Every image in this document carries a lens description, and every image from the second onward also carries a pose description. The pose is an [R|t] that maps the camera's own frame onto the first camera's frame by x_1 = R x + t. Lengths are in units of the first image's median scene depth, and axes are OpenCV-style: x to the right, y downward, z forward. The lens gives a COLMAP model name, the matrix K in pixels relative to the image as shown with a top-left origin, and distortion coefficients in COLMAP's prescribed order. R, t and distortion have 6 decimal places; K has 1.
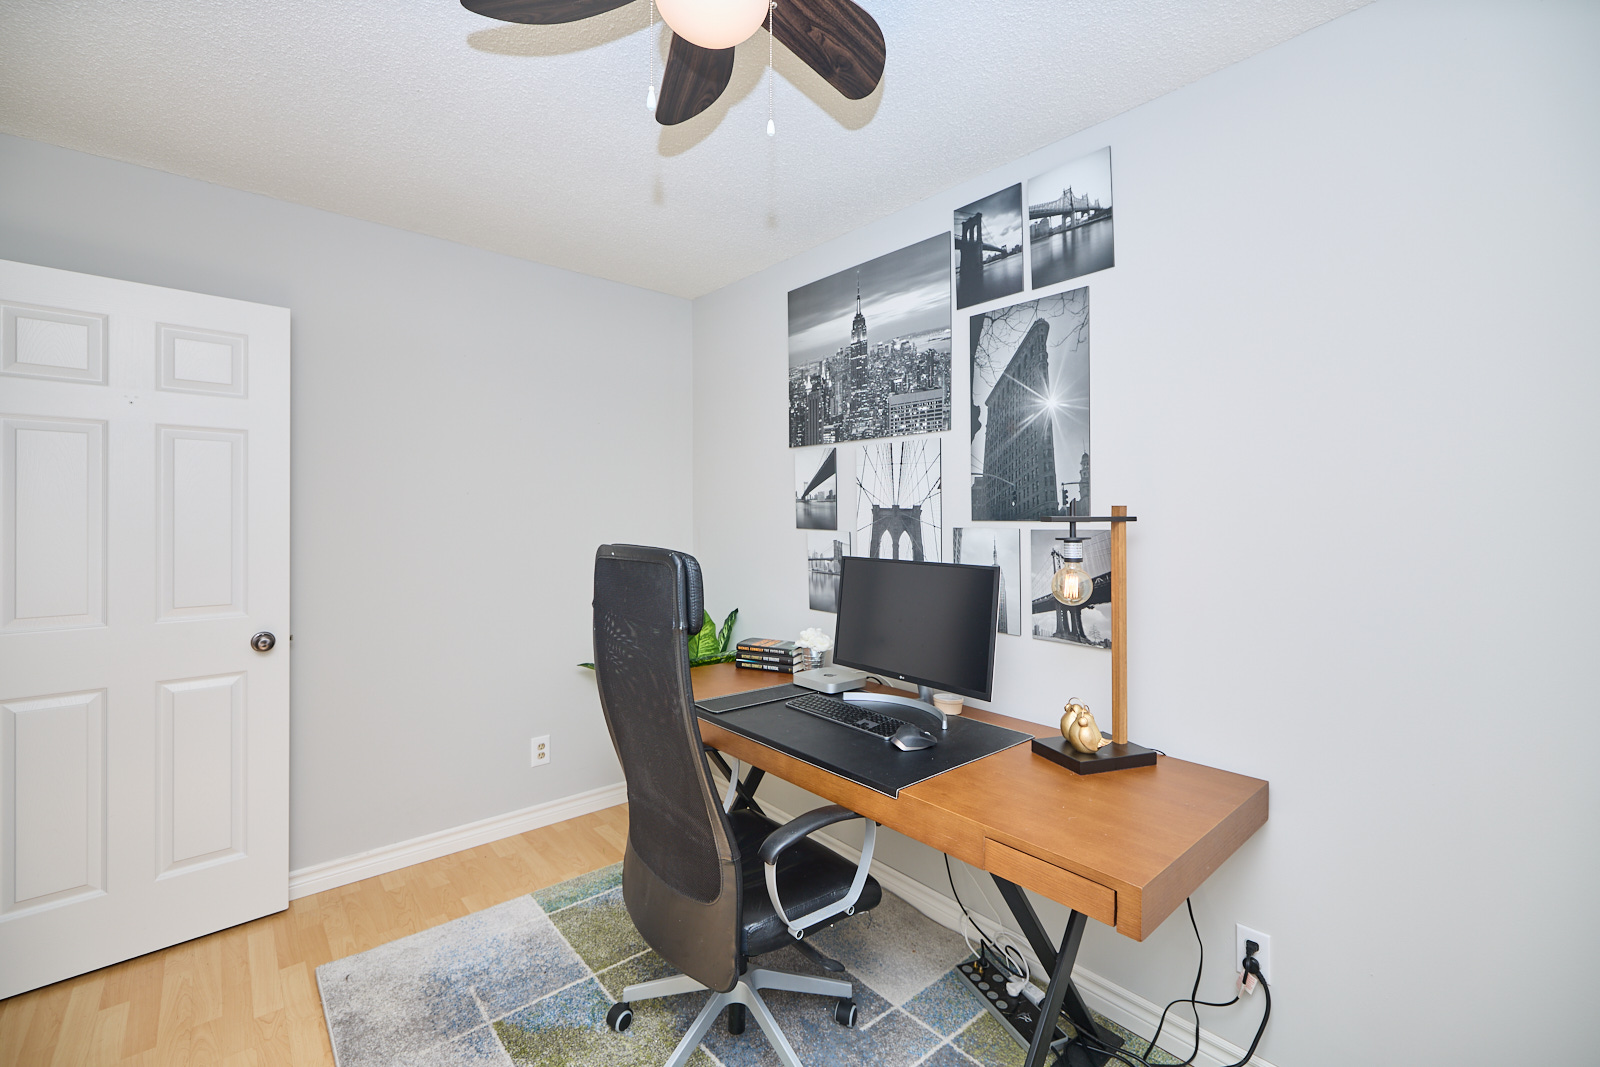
lens RADIAL K [[680.9, 0, 804.0], [0, 680.9, 519.3], [0, 0, 1]] dist [-0.001149, -0.000403]
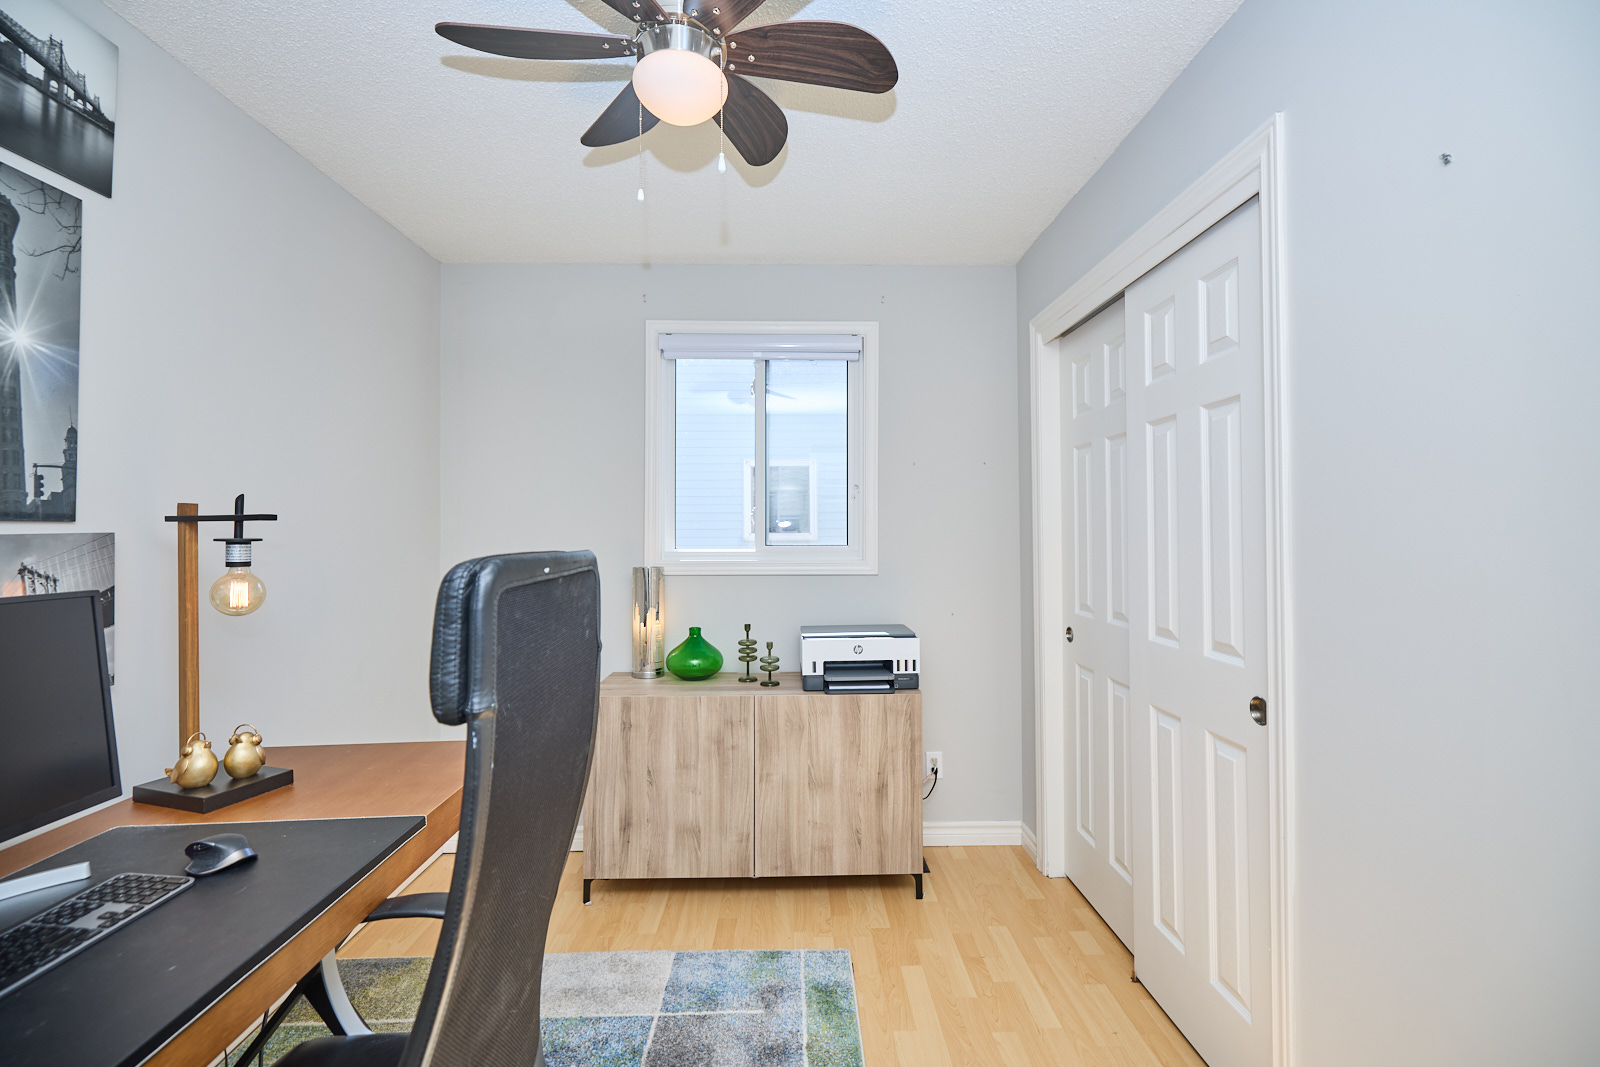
lens RADIAL K [[680.9, 0, 796.8], [0, 680.9, 525.5], [0, 0, 1]] dist [-0.001149, -0.000403]
pose [[-0.767996, 0.008139, 0.640403, -0.550832], [0.008877, 0.999958, -0.002063, 0.013438], [-0.640394, 0.004101, -0.768036, 0.922020]]
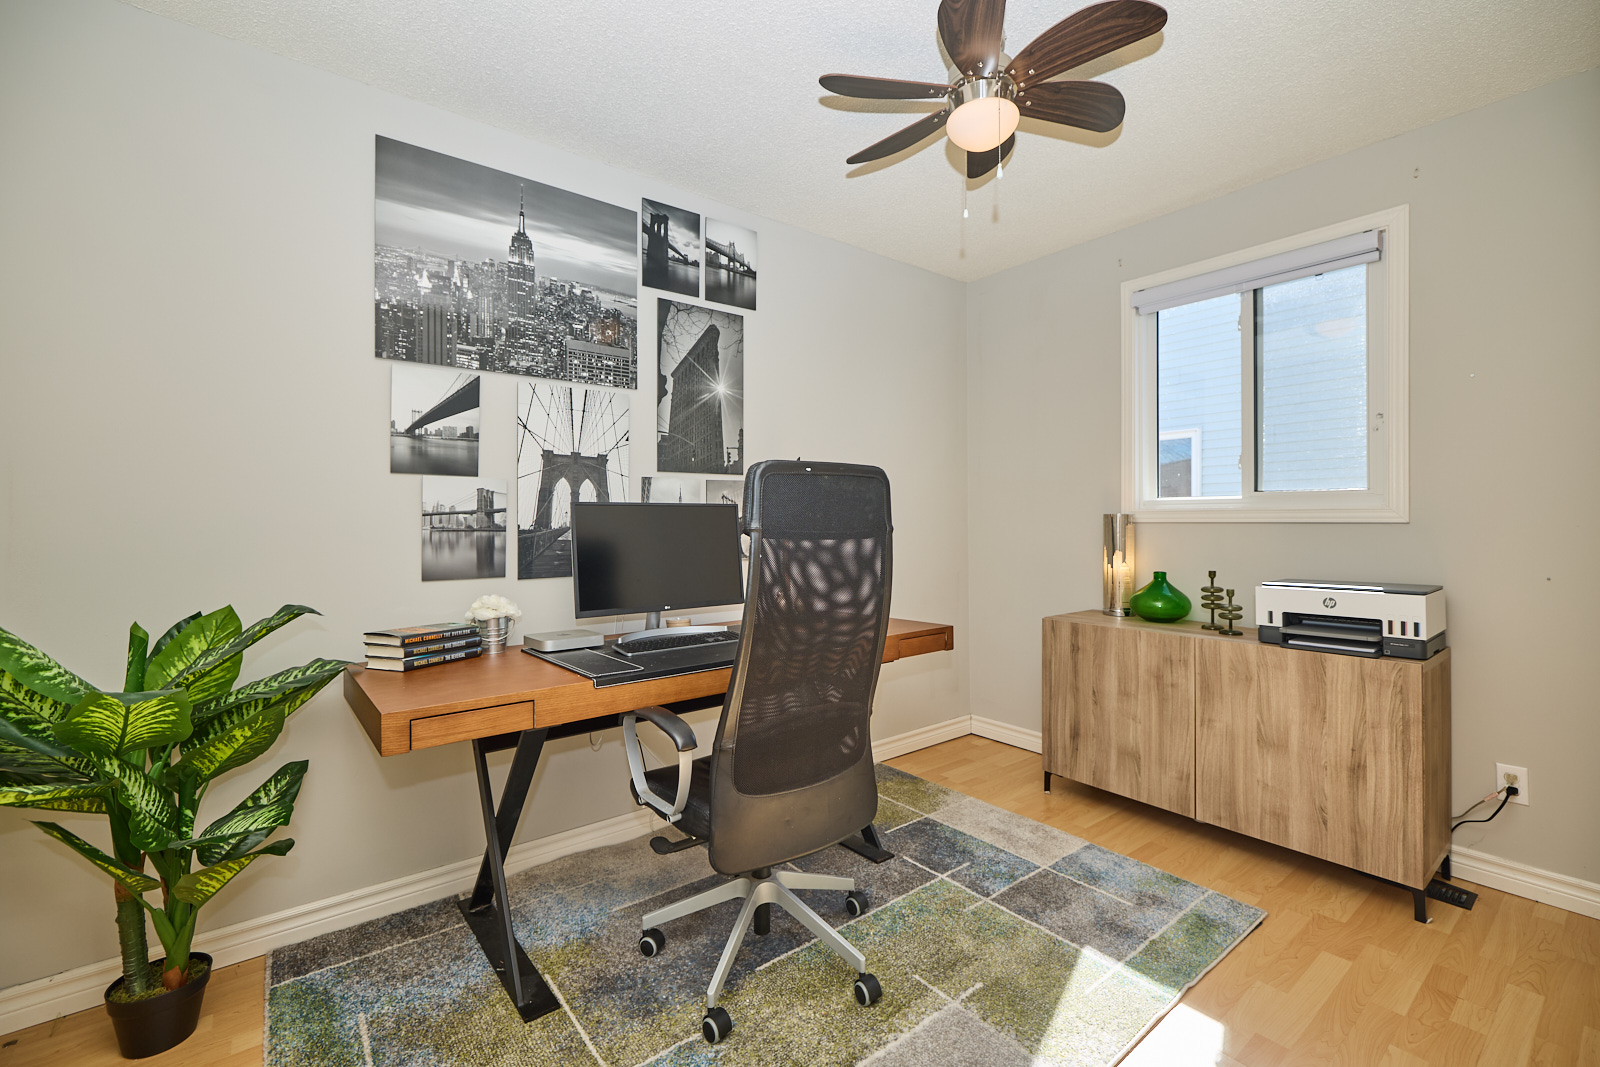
lens RADIAL K [[680.9, 0, 805.1], [0, 680.9, 522.2], [0, 0, 1]] dist [-0.001149, -0.000403]
pose [[0.046749, -0.002360, 0.998904, -0.912554], [0.013833, 0.999903, 0.001715, 0.090971], [-0.998811, 0.013738, 0.046777, 0.691280]]
